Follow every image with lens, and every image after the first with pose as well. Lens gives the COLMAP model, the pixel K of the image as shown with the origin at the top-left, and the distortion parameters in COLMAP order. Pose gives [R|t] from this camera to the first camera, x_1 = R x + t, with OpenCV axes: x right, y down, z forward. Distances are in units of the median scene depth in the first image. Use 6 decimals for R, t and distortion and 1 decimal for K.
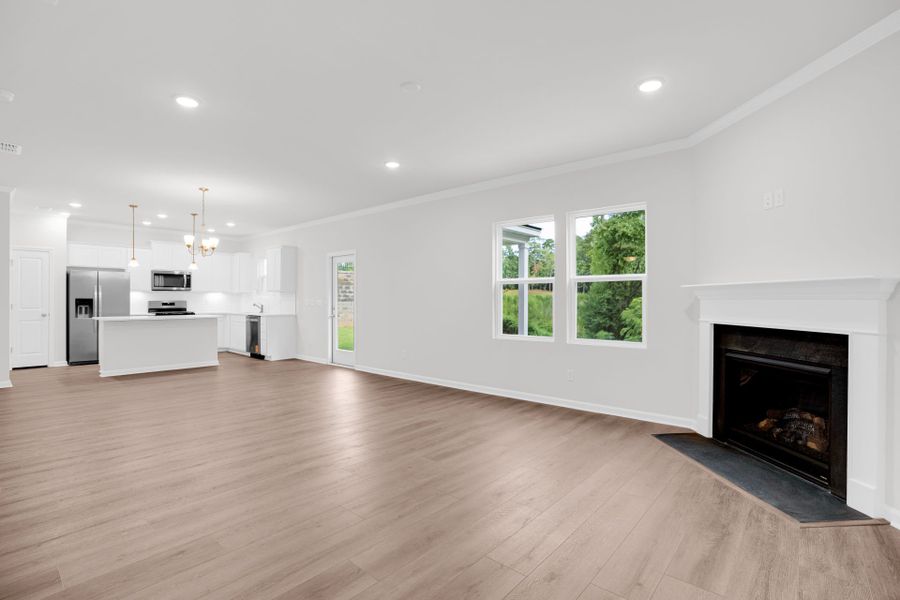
lens RADIAL K [[423.0, 0, 451.6], [0, 423.0, 298.3], [0, 0, 1]] dist [-0.046705, 0.000017]
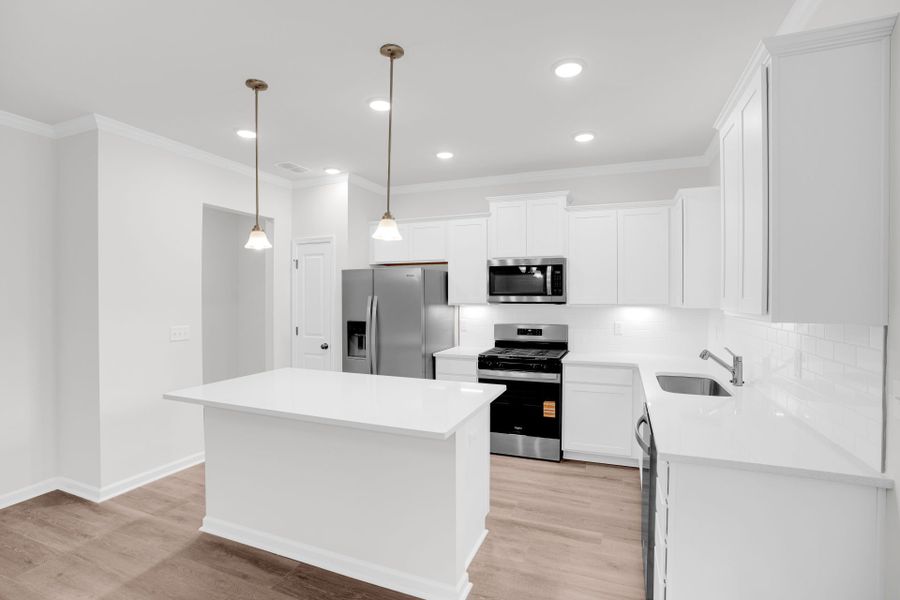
lens RADIAL K [[423.0, 0, 451.6], [0, 423.0, 298.3], [0, 0, 1]] dist [-0.046705, 0.000017]
pose [[0.328903, 0.004920, -0.944351, -0.282465], [0.000653, 0.999985, 0.005437, -0.027326], [0.944363, -0.002405, 0.328895, 0.801119]]
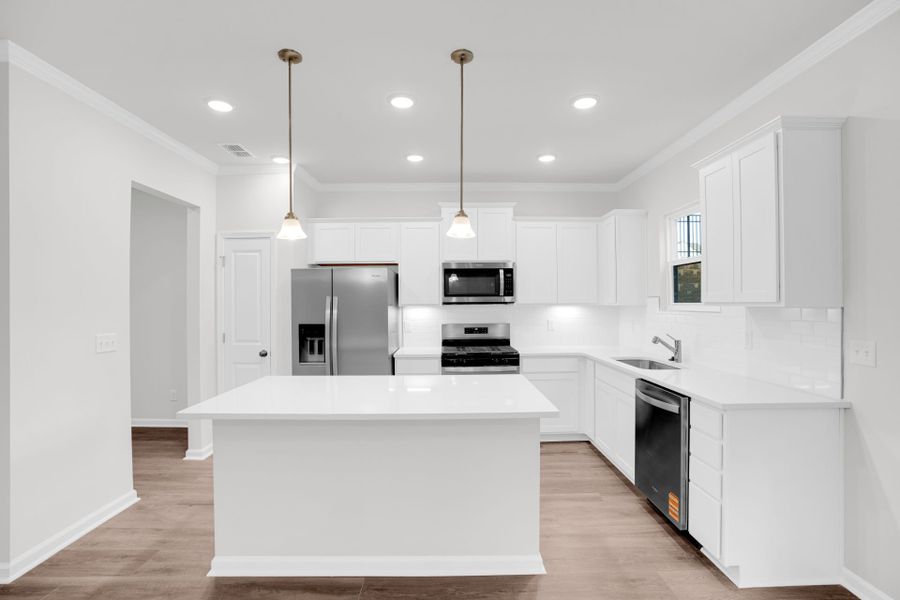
lens RADIAL K [[421.3, 0, 450.0], [0, 421.3, 300.0], [0, 0, 1]] dist [-0.046658, 0.010401]
pose [[0.660680, -0.008685, -0.750617, -0.341384], [0.006114, 0.999962, -0.006189, -0.020482], [0.750643, -0.000500, 0.660708, 0.674100]]
